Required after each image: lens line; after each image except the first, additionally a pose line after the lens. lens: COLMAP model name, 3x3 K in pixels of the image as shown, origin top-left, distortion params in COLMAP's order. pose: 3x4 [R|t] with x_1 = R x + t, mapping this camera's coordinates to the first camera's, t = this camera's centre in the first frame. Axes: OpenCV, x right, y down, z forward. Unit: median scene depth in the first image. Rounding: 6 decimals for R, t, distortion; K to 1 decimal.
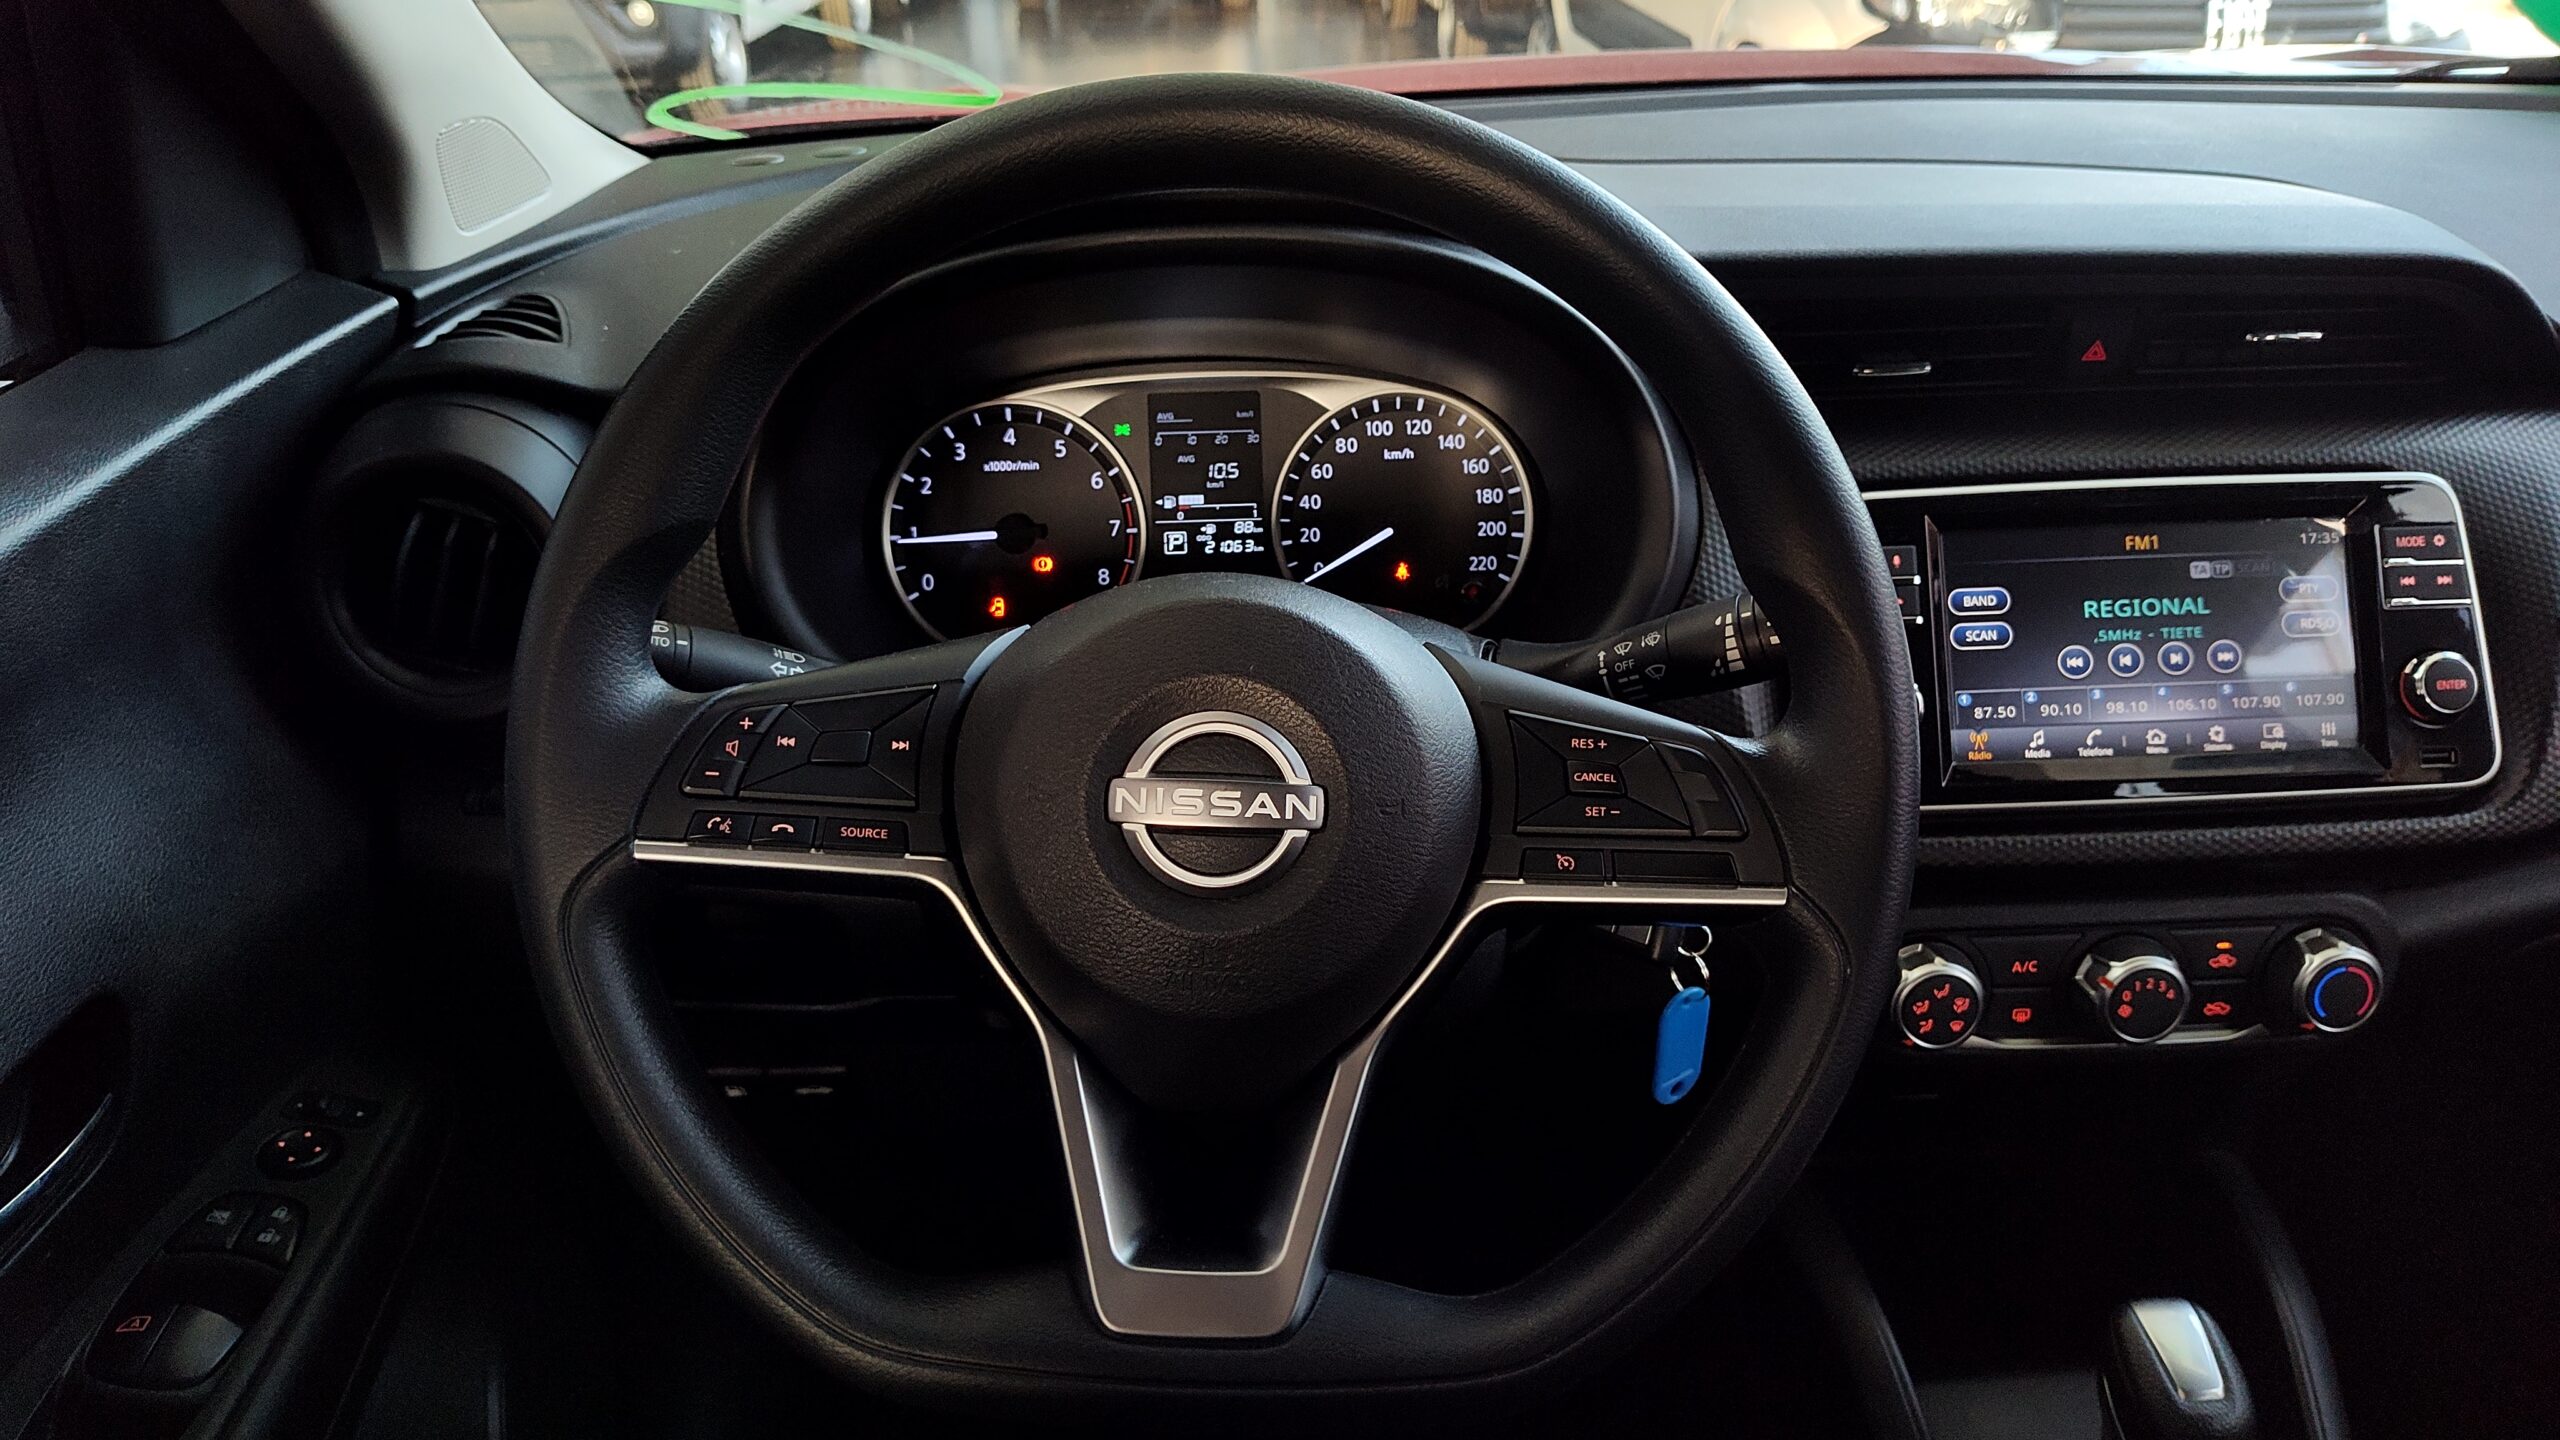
lens RADIAL K [[1766.4, 0, 1289.5], [0, 1766.4, 715.3], [0, 0, 1]] dist [0.031416, -0.036437]
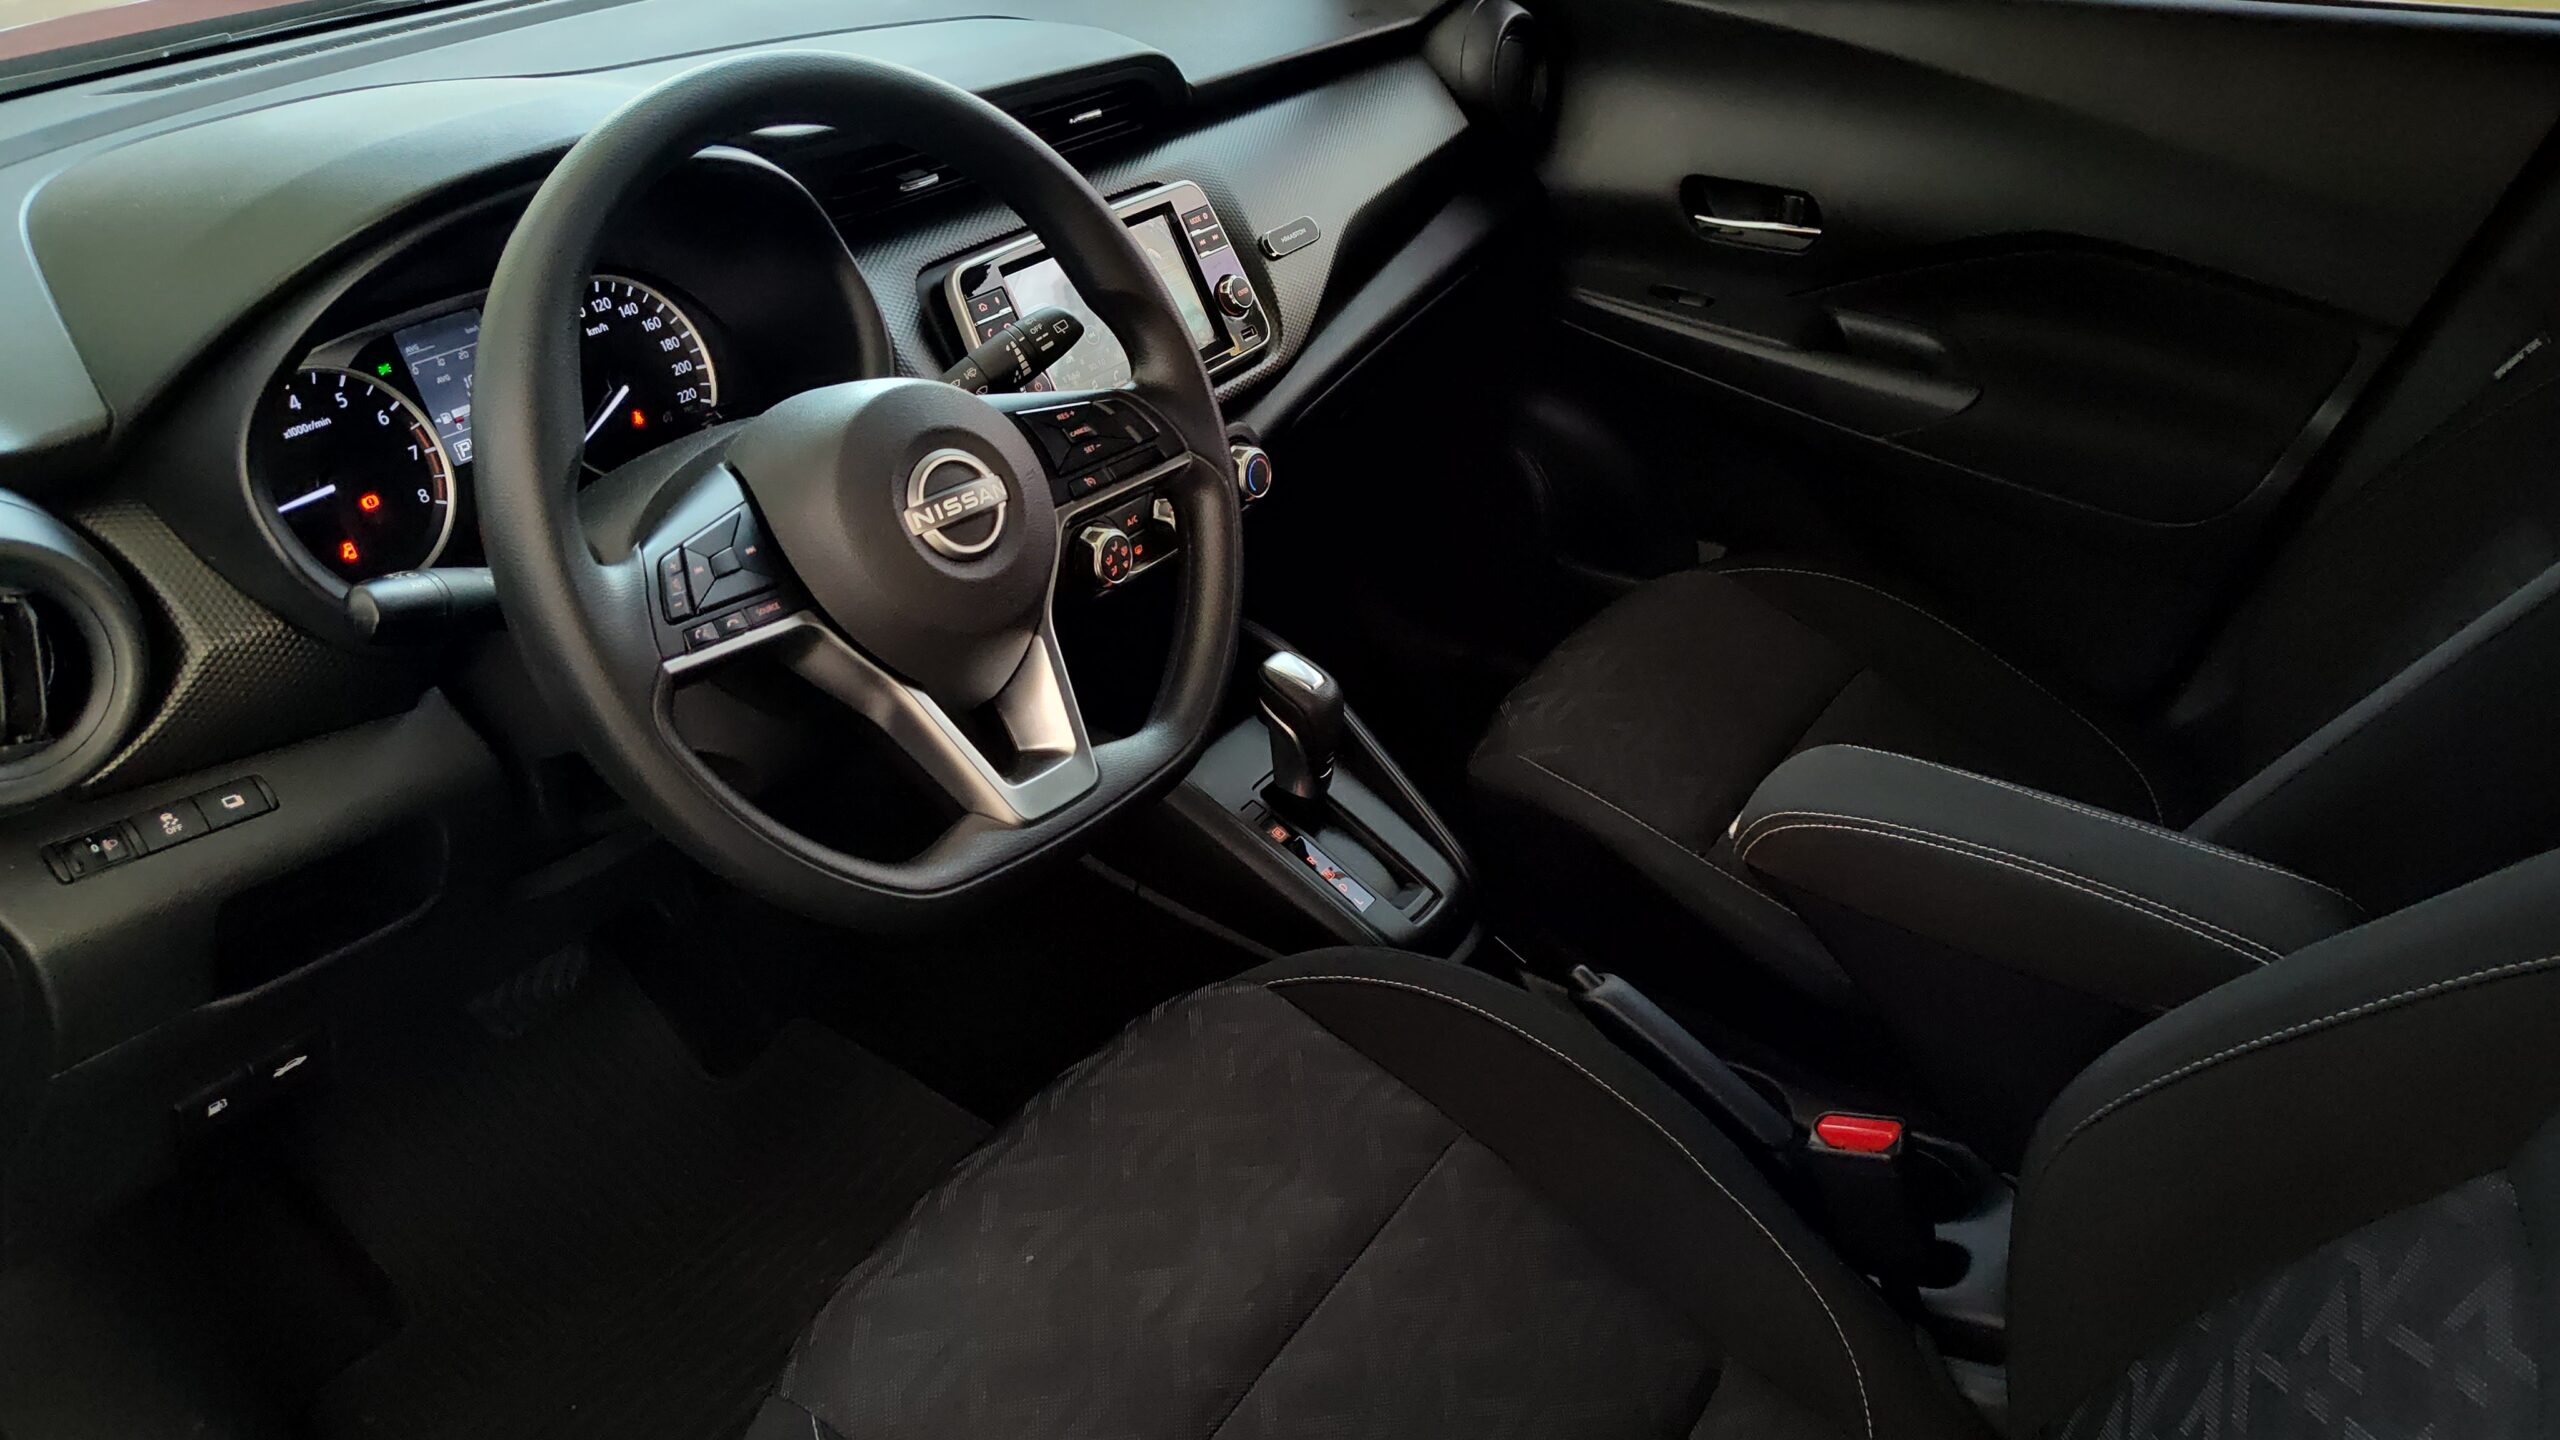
lens RADIAL K [[1766.4, 0, 1271.2], [0, 1766.4, 724.1], [0, 0, 1]] dist [0.031416, -0.036437]
pose [[0.606387, -0.407696, 0.682700, -0.653917], [0.336647, 0.909445, 0.244088, -0.041439], [-0.720392, 0.081817, 0.688725, -0.199411]]
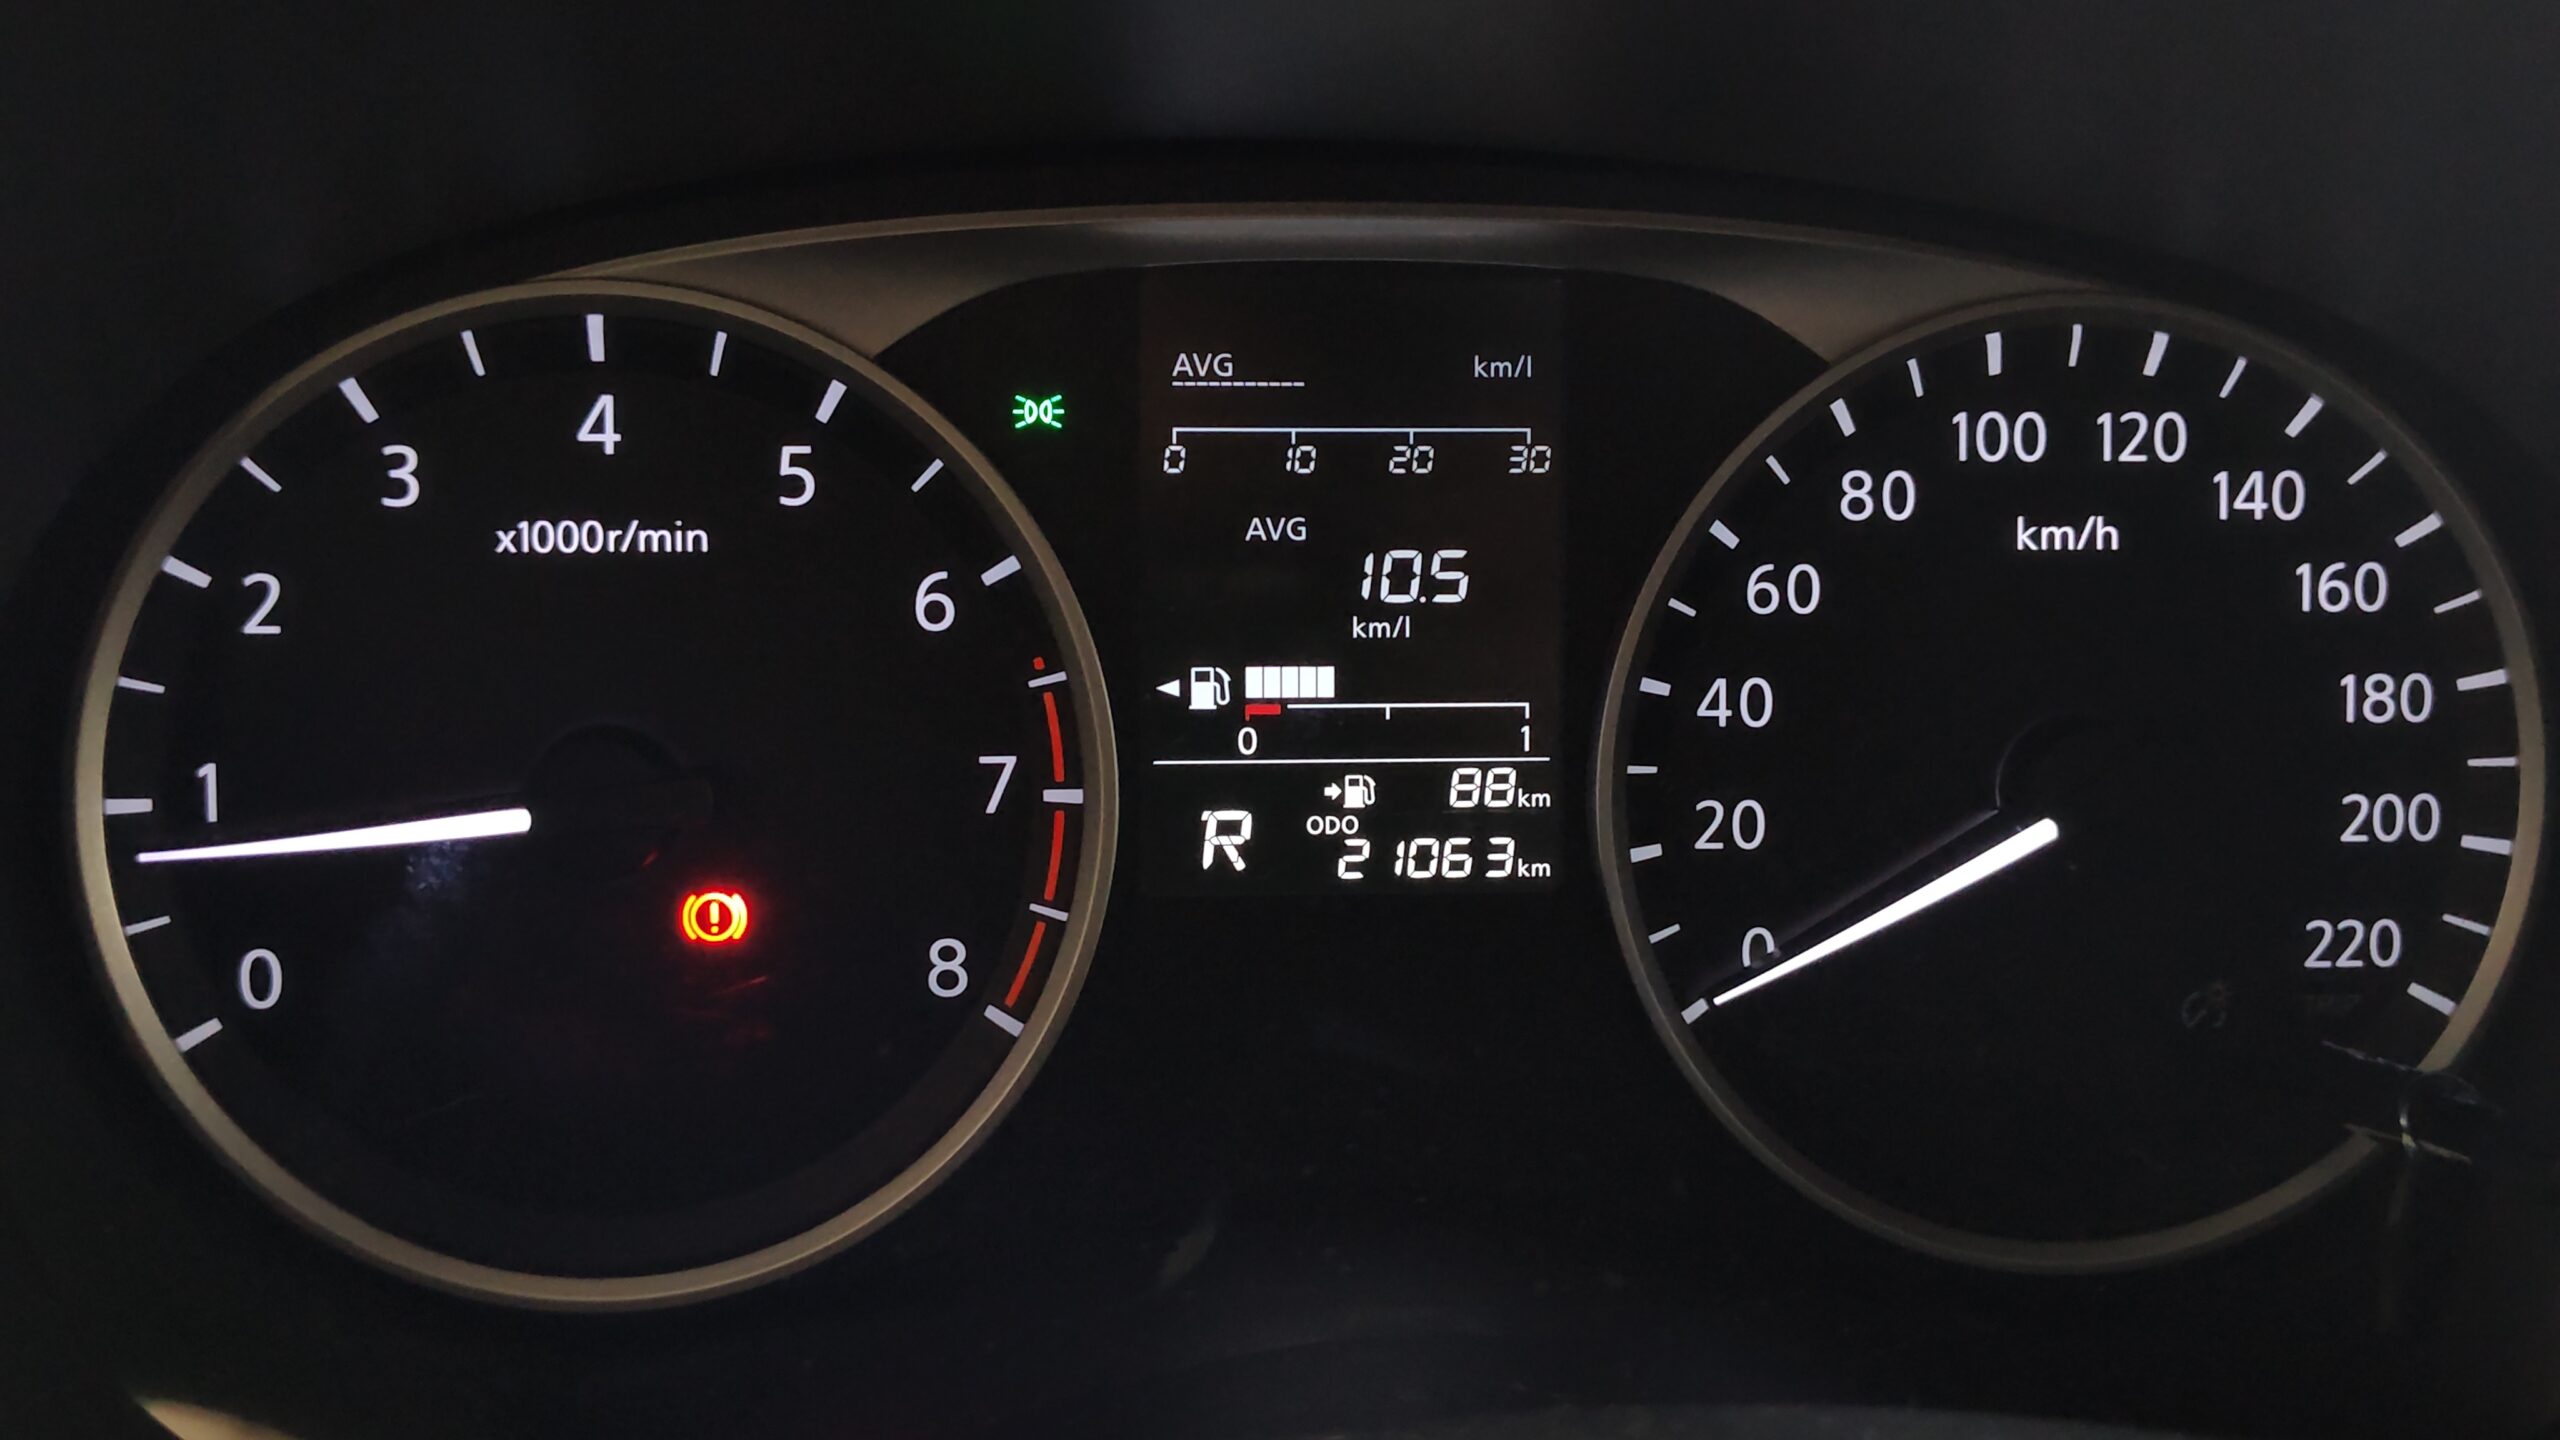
lens RADIAL K [[1766.4, 0, 1257.9], [0, 1766.4, 692.1], [0, 0, 1]] dist [0.031416, -0.036437]
pose [[0.999369, 0.028956, 0.020567, -0.069112], [-0.028665, 0.999487, -0.014285, -0.122225], [-0.020970, 0.013687, 0.999686, 0.769687]]
